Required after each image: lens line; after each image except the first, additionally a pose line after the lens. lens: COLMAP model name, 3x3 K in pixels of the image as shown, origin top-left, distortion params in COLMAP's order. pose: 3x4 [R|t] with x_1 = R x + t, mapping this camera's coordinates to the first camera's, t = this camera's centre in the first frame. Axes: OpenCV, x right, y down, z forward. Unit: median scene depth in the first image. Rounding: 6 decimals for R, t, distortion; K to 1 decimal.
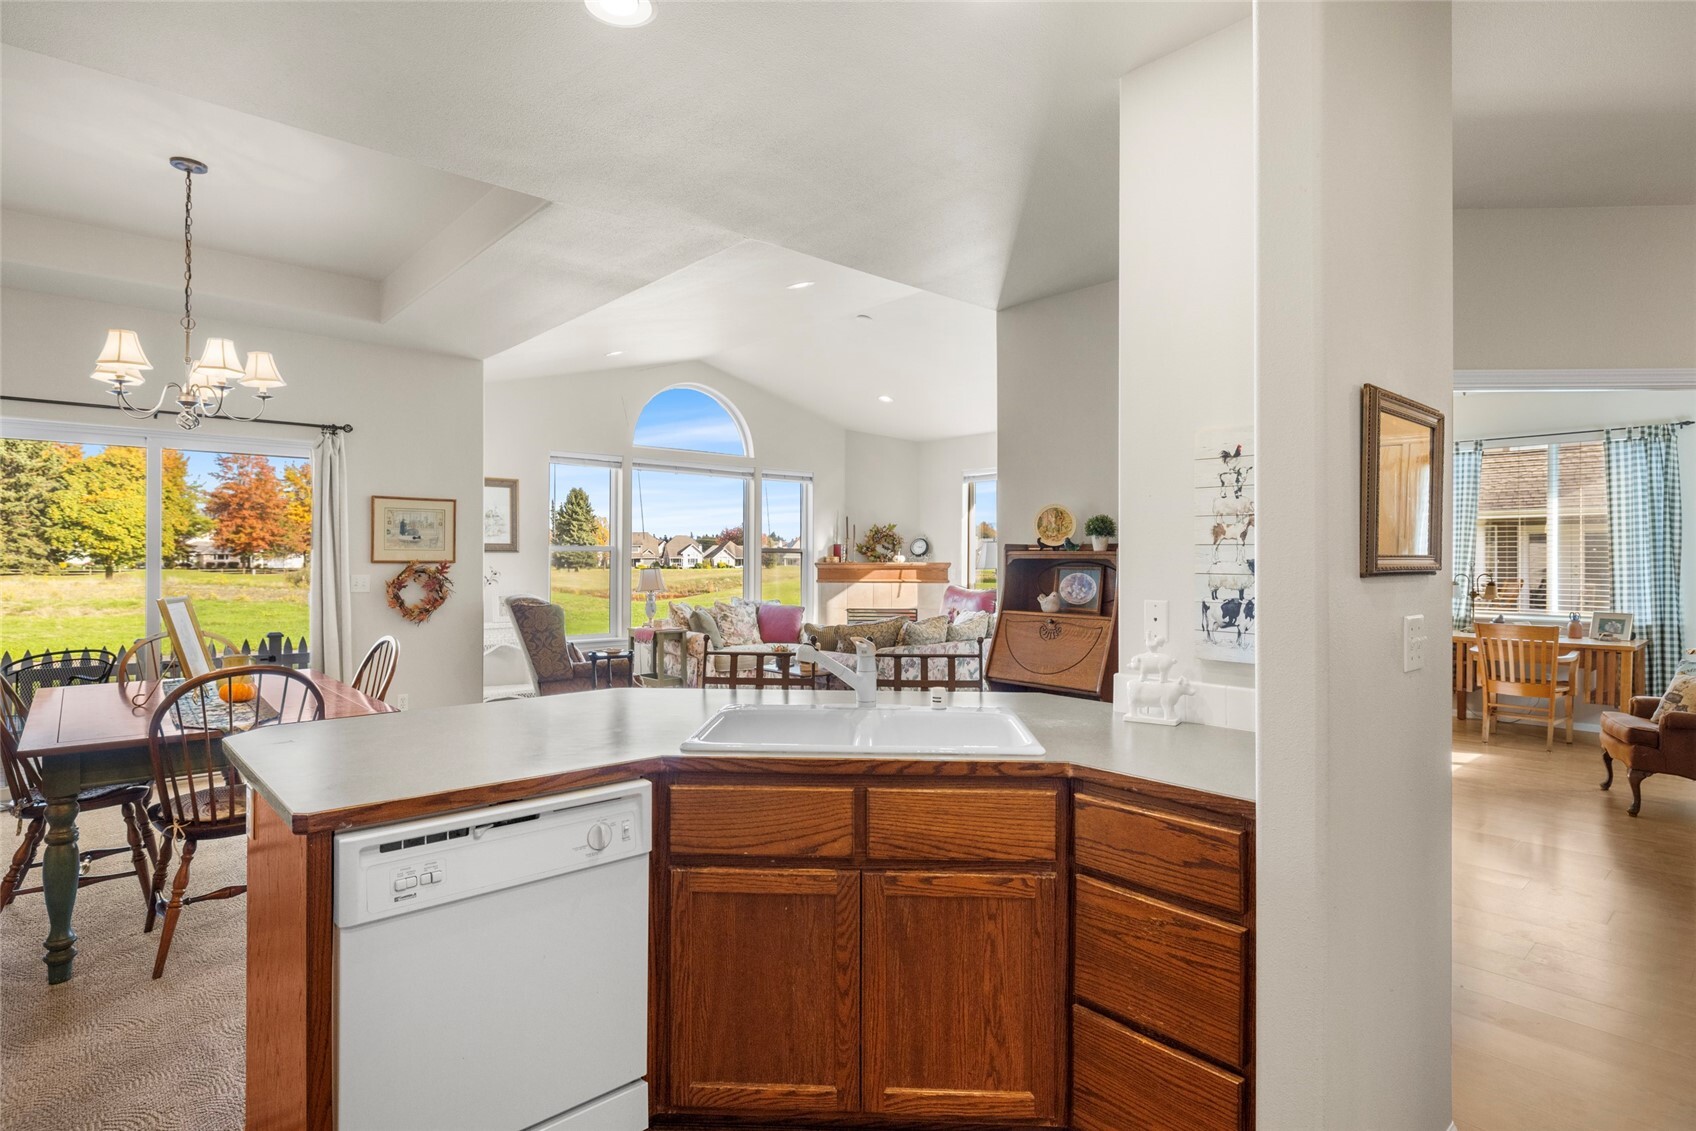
lens RADIAL K [[866.7, 0, 847.9], [0, 866.7, 553.5], [0, 0, 1]] dist [0.000806, 0.000633]
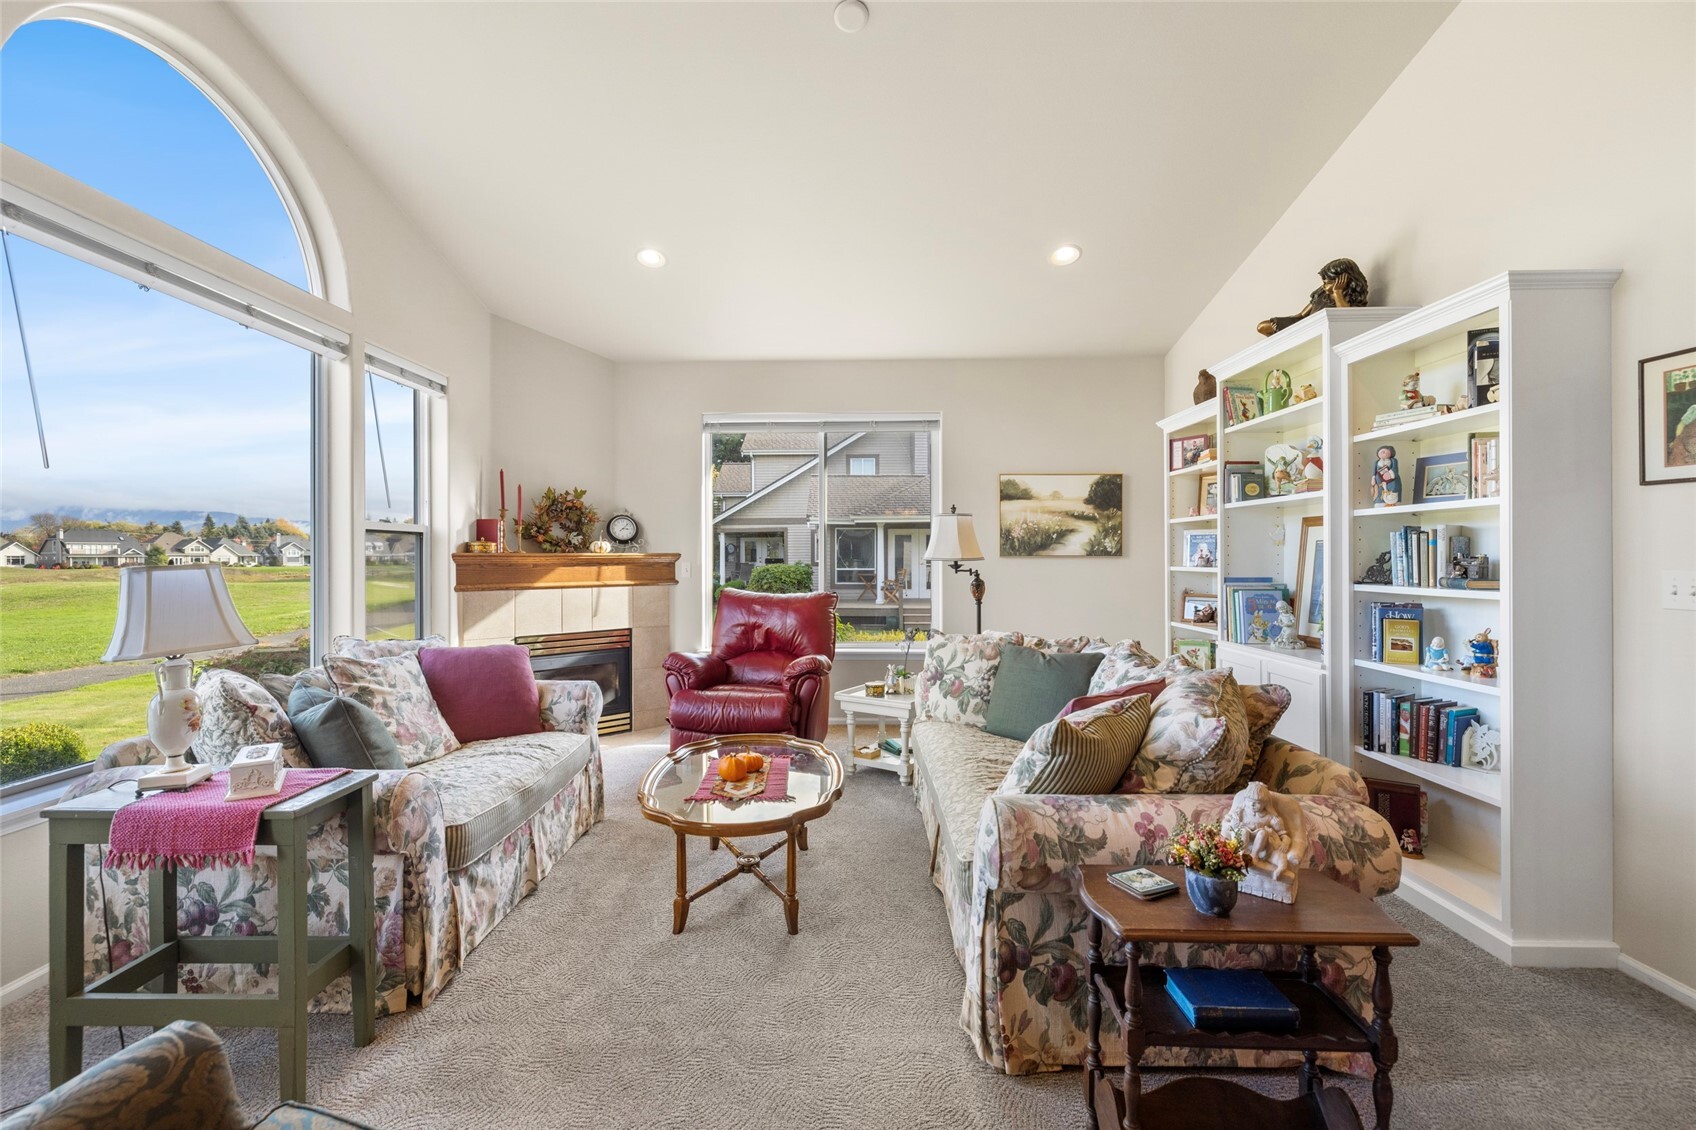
lens RADIAL K [[718.7, 0, 836.0], [0, 718.7, 555.8], [0, 0, 1]] dist [0.000695, -0.000095]
pose [[0.684545, -0.002285, 0.728967, -0.202726], [-0.001774, 0.999987, 0.004799, 0.010101], [-0.728968, -0.004578, 0.684532, 0.569105]]
